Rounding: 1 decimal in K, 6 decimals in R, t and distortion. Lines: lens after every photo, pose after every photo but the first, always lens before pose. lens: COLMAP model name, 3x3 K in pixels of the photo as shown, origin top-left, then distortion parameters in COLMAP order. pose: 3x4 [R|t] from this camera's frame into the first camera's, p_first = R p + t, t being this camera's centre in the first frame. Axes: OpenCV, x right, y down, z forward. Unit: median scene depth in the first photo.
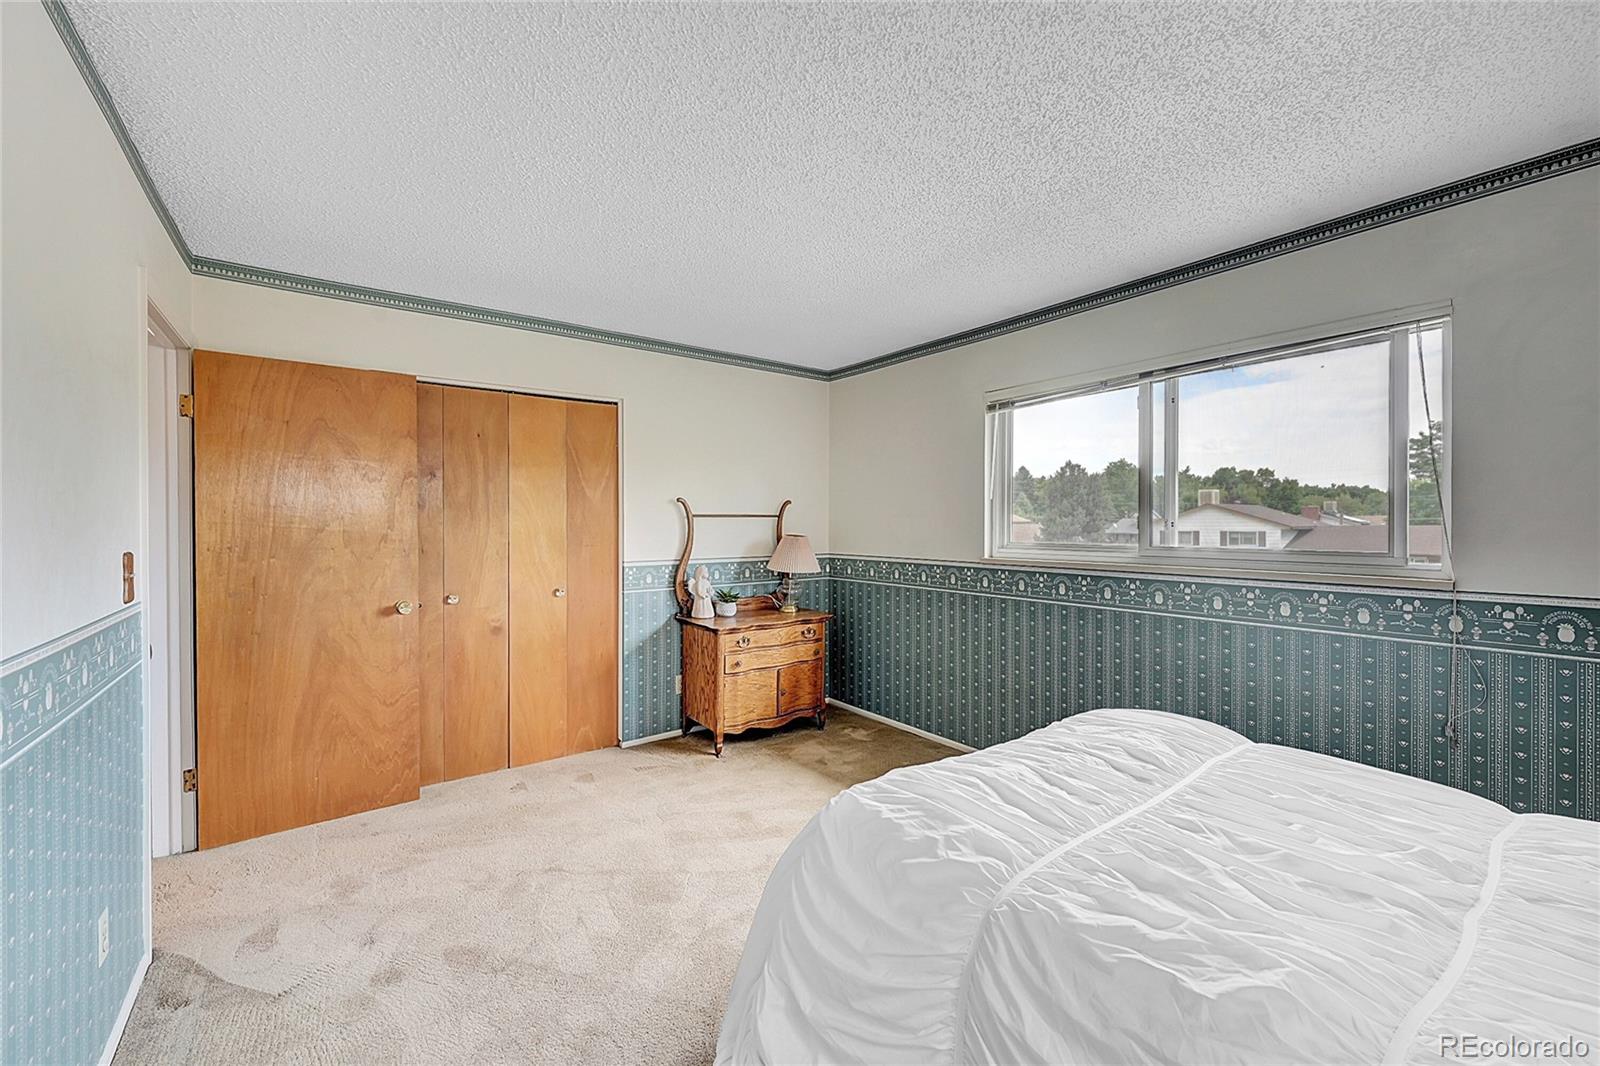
lens RADIAL K [[643.2, 0, 794.4], [0, 643.2, 531.3], [0, 0, 1]] dist [-0.007527, -0.000417]
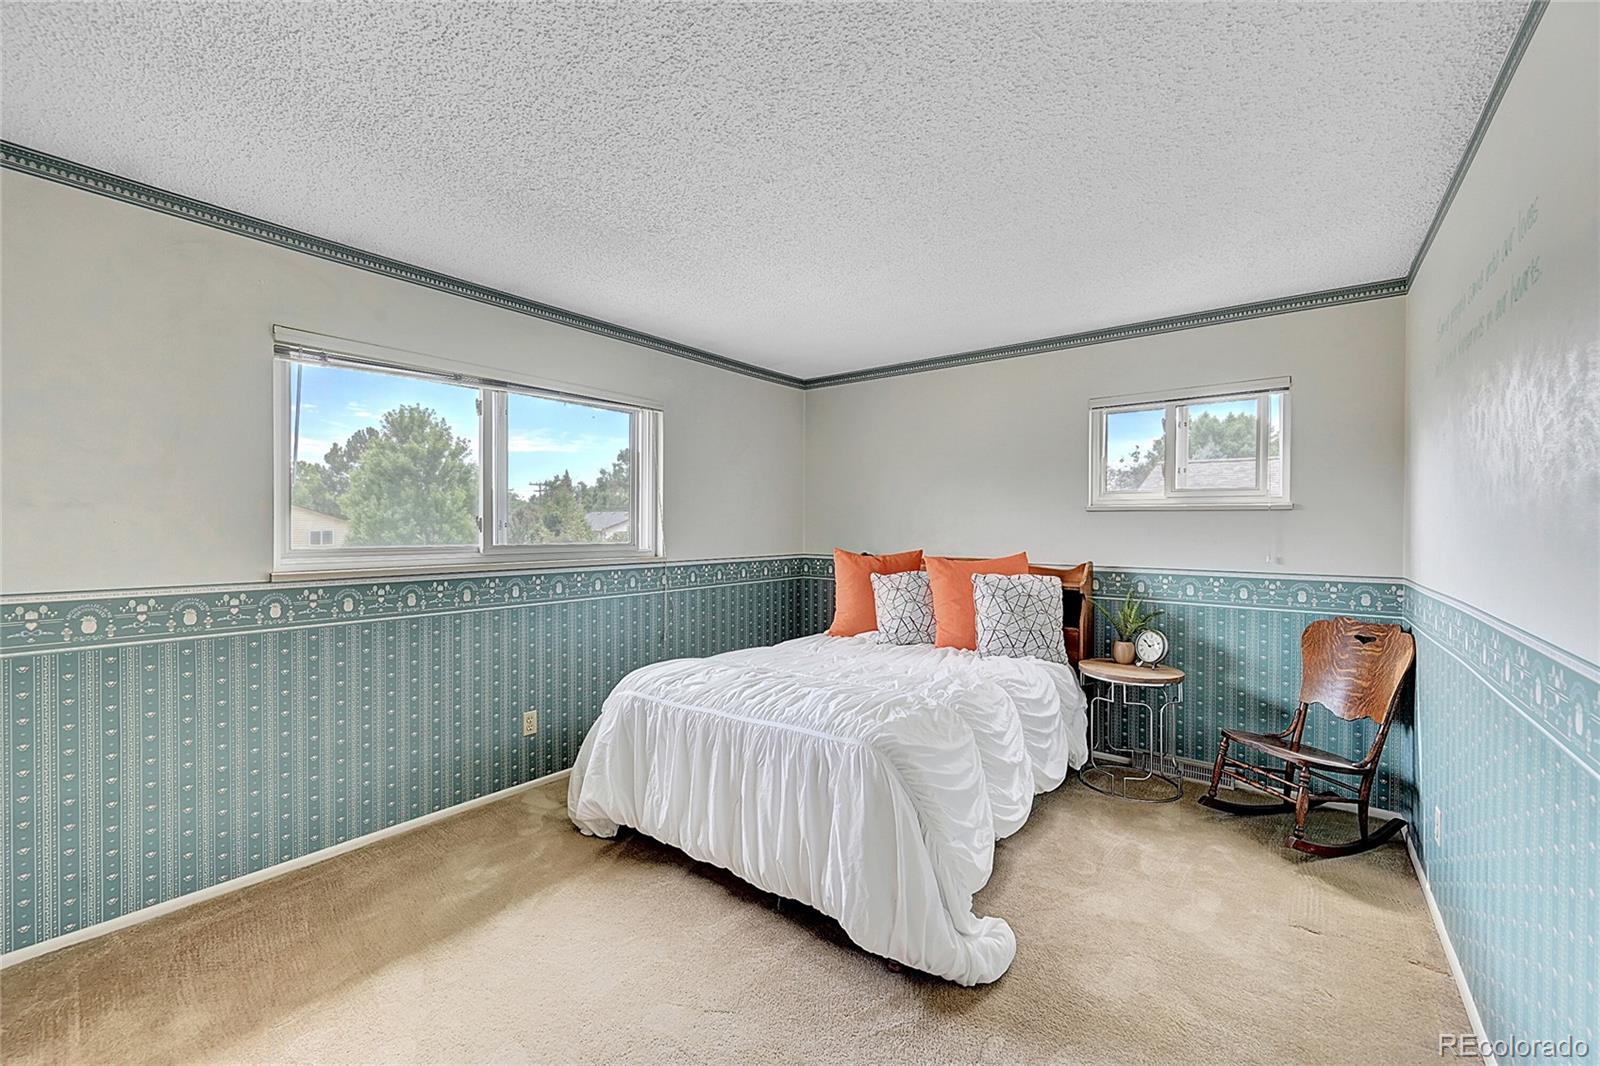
lens RADIAL K [[643.2, 0, 791.5], [0, 643.2, 526.3], [0, 0, 1]] dist [-0.007527, -0.000417]
pose [[-0.281766, -0.002225, 0.959481, -0.474432], [0.003930, 0.999986, 0.003473, -0.008035], [-0.959475, 0.004749, -0.281753, 0.651559]]
